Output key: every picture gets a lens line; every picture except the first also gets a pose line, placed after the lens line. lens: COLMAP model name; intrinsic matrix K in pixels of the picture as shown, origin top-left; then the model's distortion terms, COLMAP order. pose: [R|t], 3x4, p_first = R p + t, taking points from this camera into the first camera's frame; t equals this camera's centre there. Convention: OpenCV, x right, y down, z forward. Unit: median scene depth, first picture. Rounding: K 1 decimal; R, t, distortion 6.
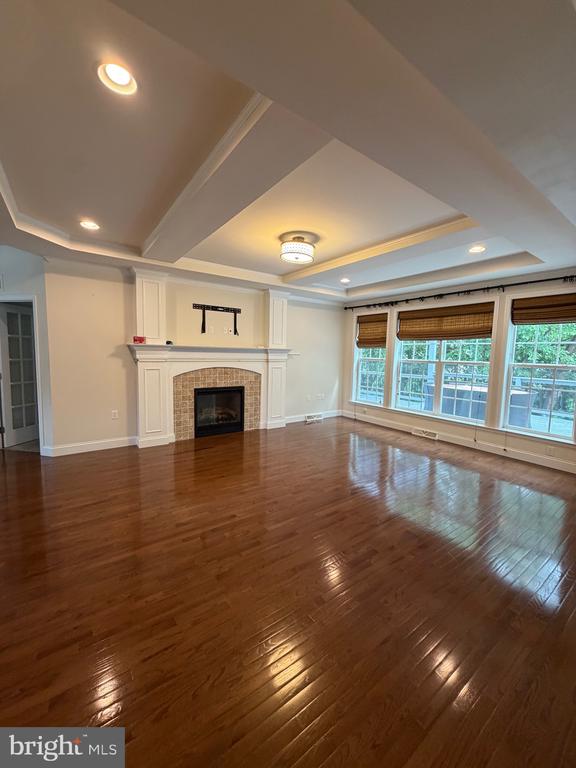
lens RADIAL K [[305.3, 0, 288.1], [0, 305.3, 382.3], [0, 0, 1]] dist [0.000364, 0.000013]
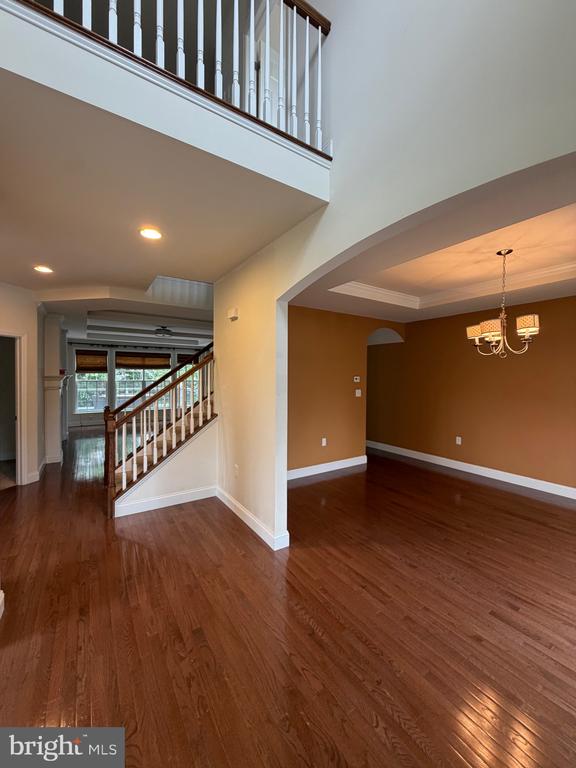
lens RADIAL K [[305.3, 0, 289.7], [0, 305.3, 382.2], [0, 0, 1]] dist [0.000364, 0.000013]
pose [[0.040589, -0.042451, 0.998274, -1.383950], [0.094807, 0.994753, 0.038447, -0.044531], [-0.994668, 0.093082, 0.044401, 0.015134]]
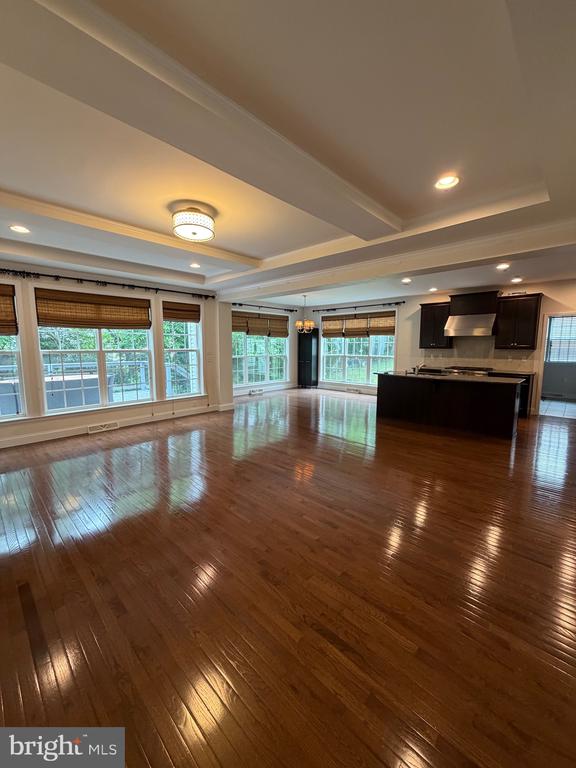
lens RADIAL K [[305.3, 0, 285.5], [0, 305.3, 385.3], [0, 0, 1]] dist [0.000364, 0.000013]
pose [[-0.176660, -0.153333, 0.972255, -0.577611], [0.090736, 0.981048, 0.171207, -0.074409], [-0.980081, 0.118464, -0.159399, 0.601577]]
